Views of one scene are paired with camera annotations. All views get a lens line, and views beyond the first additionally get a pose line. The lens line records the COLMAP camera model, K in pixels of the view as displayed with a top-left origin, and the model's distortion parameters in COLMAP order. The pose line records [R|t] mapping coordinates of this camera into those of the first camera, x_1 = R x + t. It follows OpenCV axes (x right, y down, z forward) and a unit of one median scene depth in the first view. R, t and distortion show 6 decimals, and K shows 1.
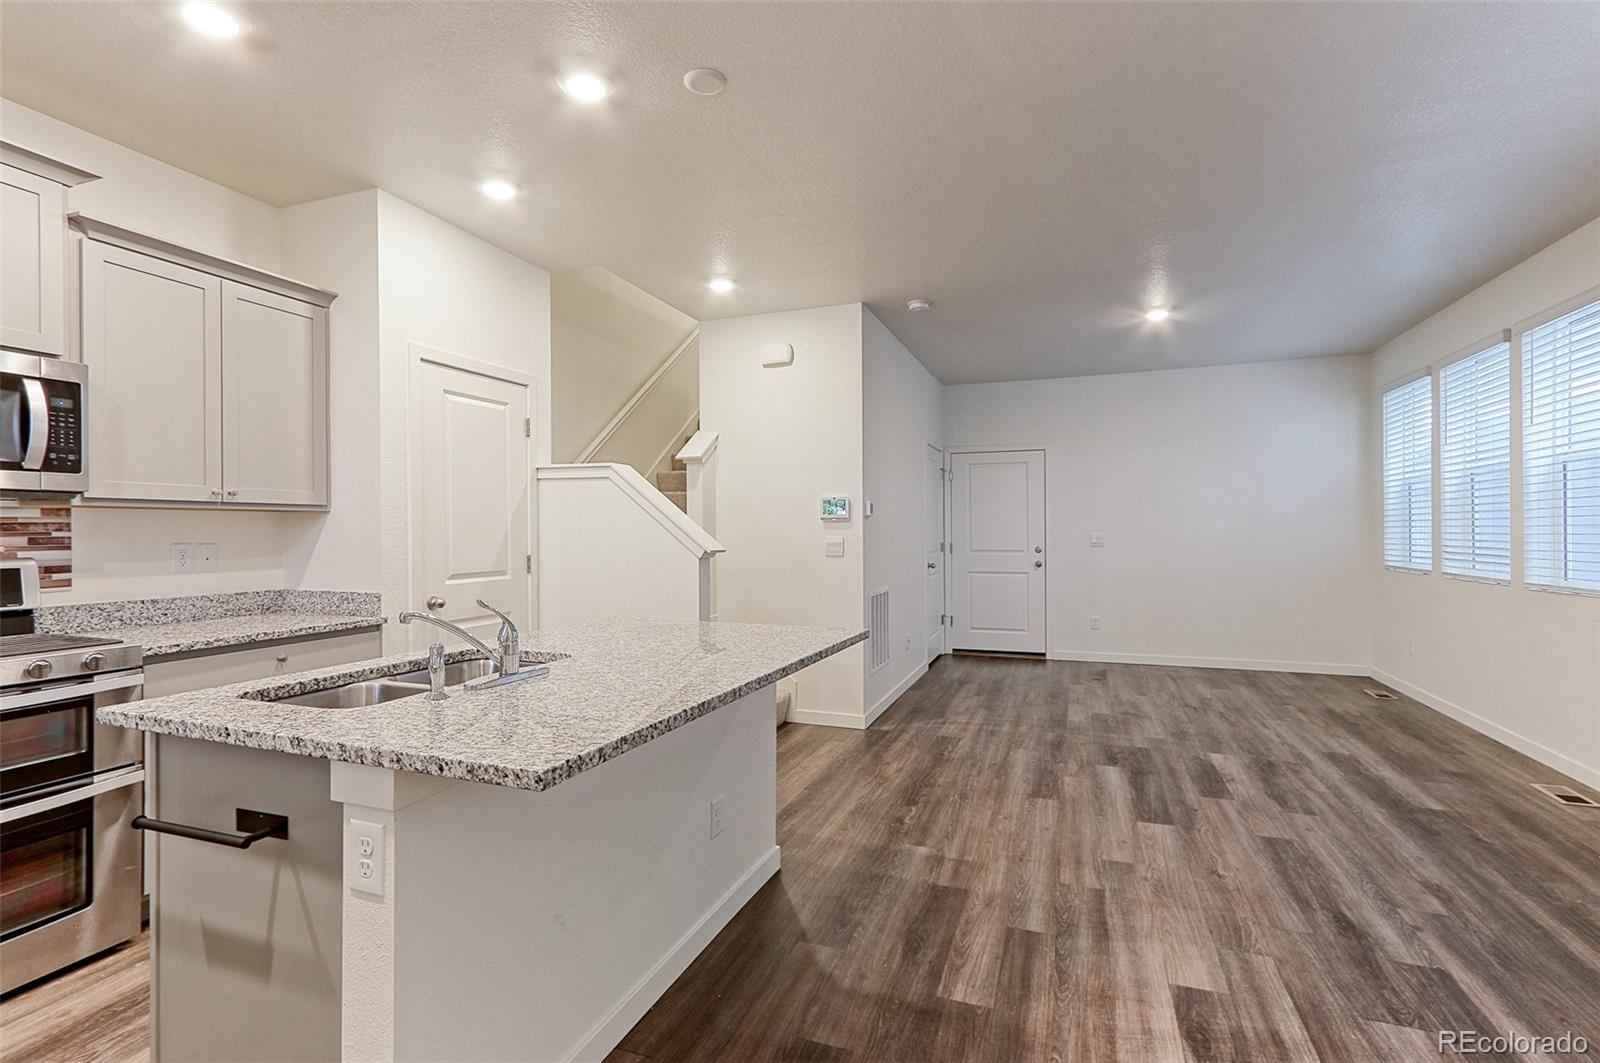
lens RADIAL K [[754.7, 0, 791.0], [0, 754.7, 531.0], [0, 0, 1]] dist [0.003801, 0.000858]
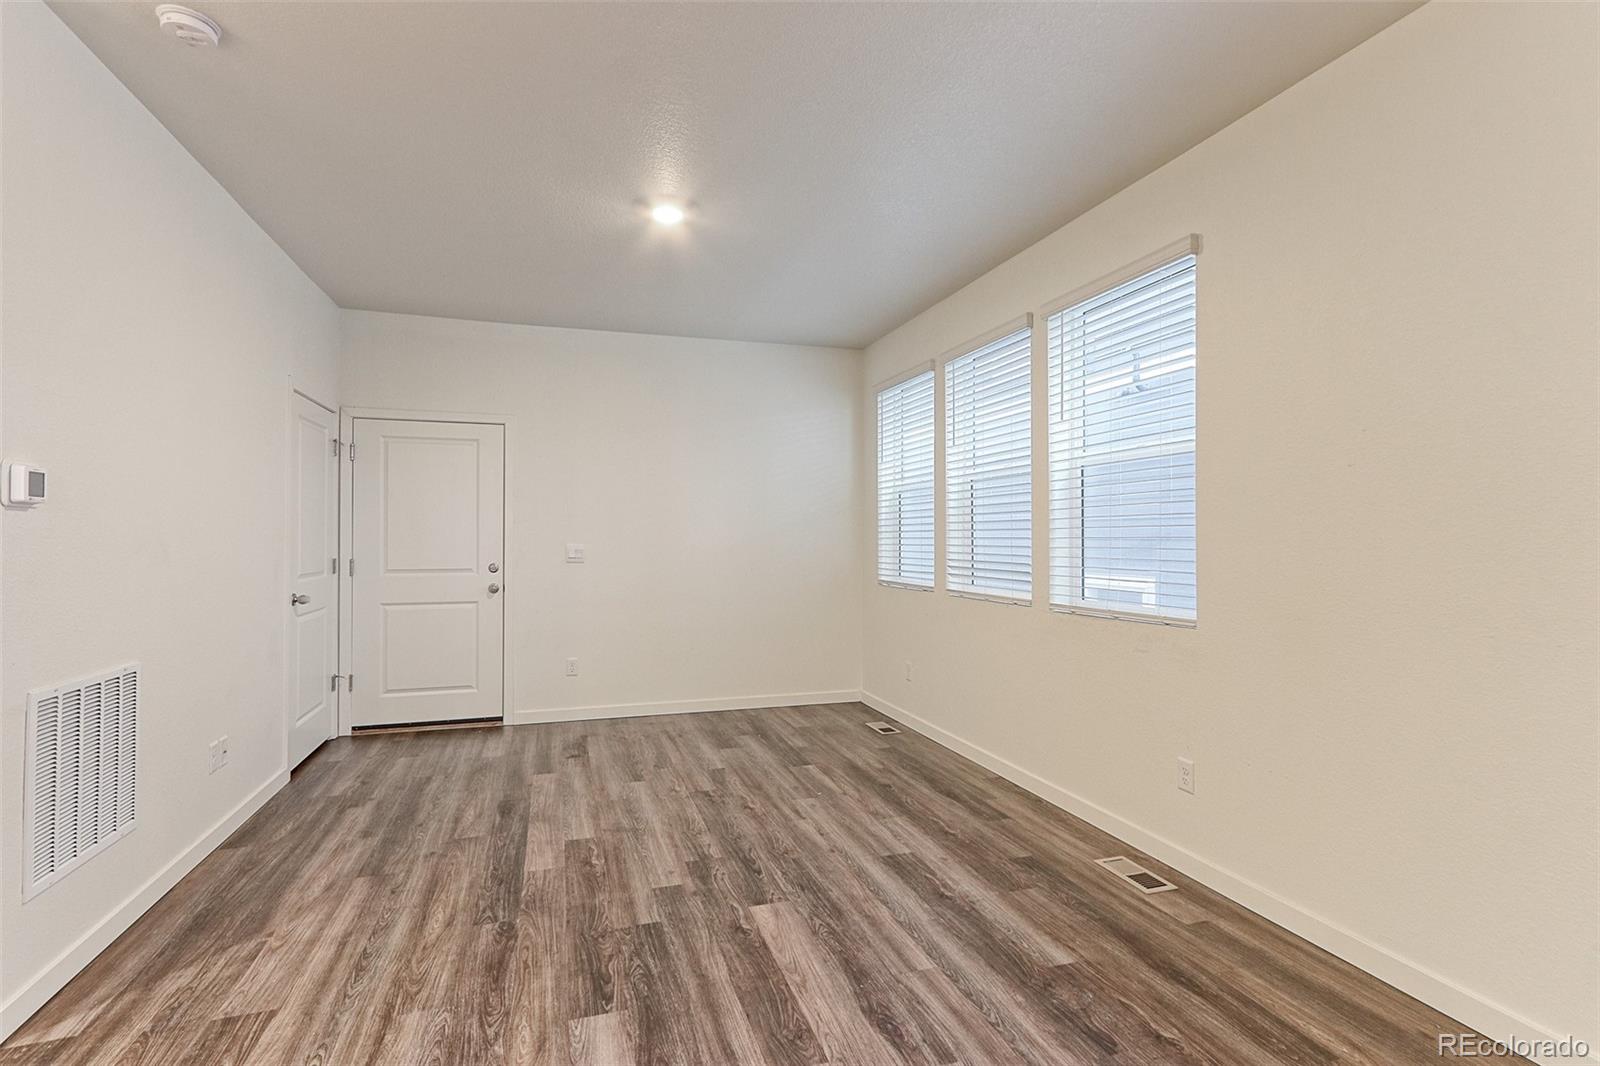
lens RADIAL K [[756.3, 0, 796.3], [0, 756.3, 530.9], [0, 0, 1]] dist [0.000932, 0.004984]
pose [[0.783528, 0.012815, 0.621225, 0.238021], [-0.005570, 0.999892, -0.013601, -0.002030], [-0.621332, 0.007196, 0.783514, 0.594199]]
